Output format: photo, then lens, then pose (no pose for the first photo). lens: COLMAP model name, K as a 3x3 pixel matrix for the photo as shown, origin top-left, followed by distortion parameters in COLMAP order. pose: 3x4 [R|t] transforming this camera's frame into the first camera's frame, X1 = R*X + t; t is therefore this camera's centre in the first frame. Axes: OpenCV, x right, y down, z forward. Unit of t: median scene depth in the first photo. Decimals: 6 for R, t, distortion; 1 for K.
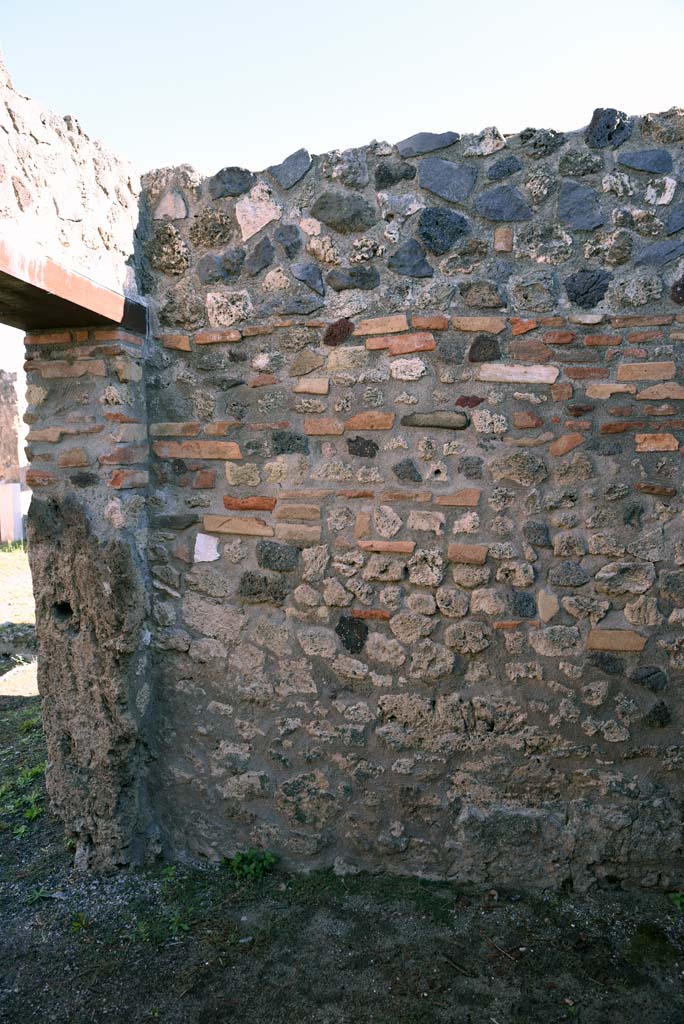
lens RADIAL K [[691.8, 0, 321.0], [0, 691.8, 512.2], [0, 0, 1]] dist [-0.133474, 0.085572]
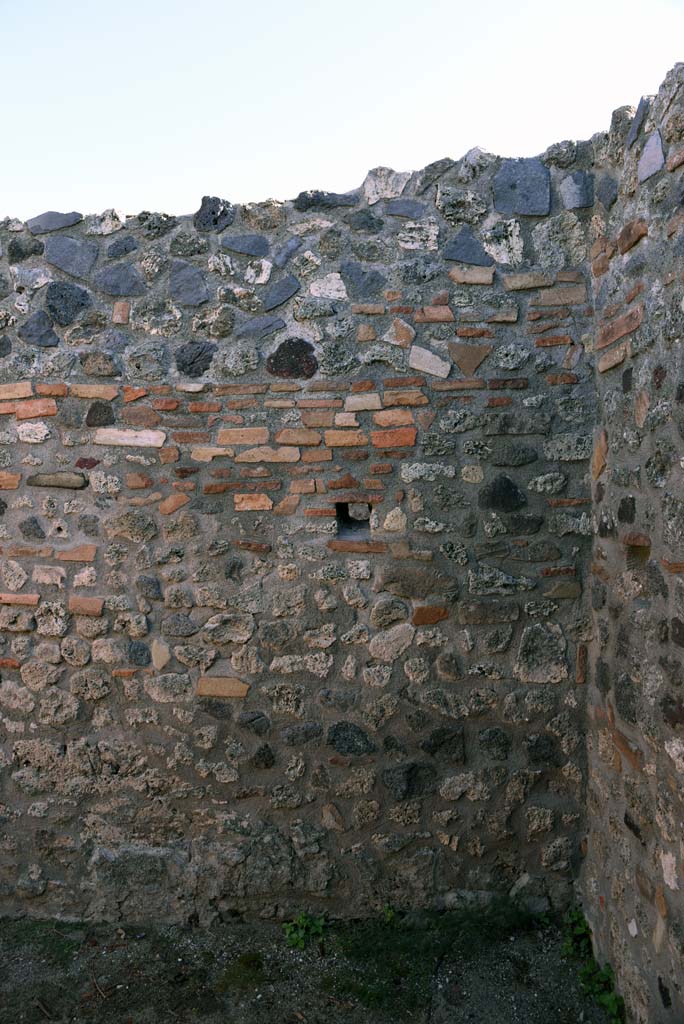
lens RADIAL K [[691.8, 0, 348.5], [0, 691.8, 509.3], [0, 0, 1]] dist [-0.133474, 0.085572]
pose [[0.987356, 0.001716, 0.158508, 0.459227], [0.005622, 0.998933, -0.045839, -0.039578], [-0.158418, 0.046151, 0.986293, -0.108387]]
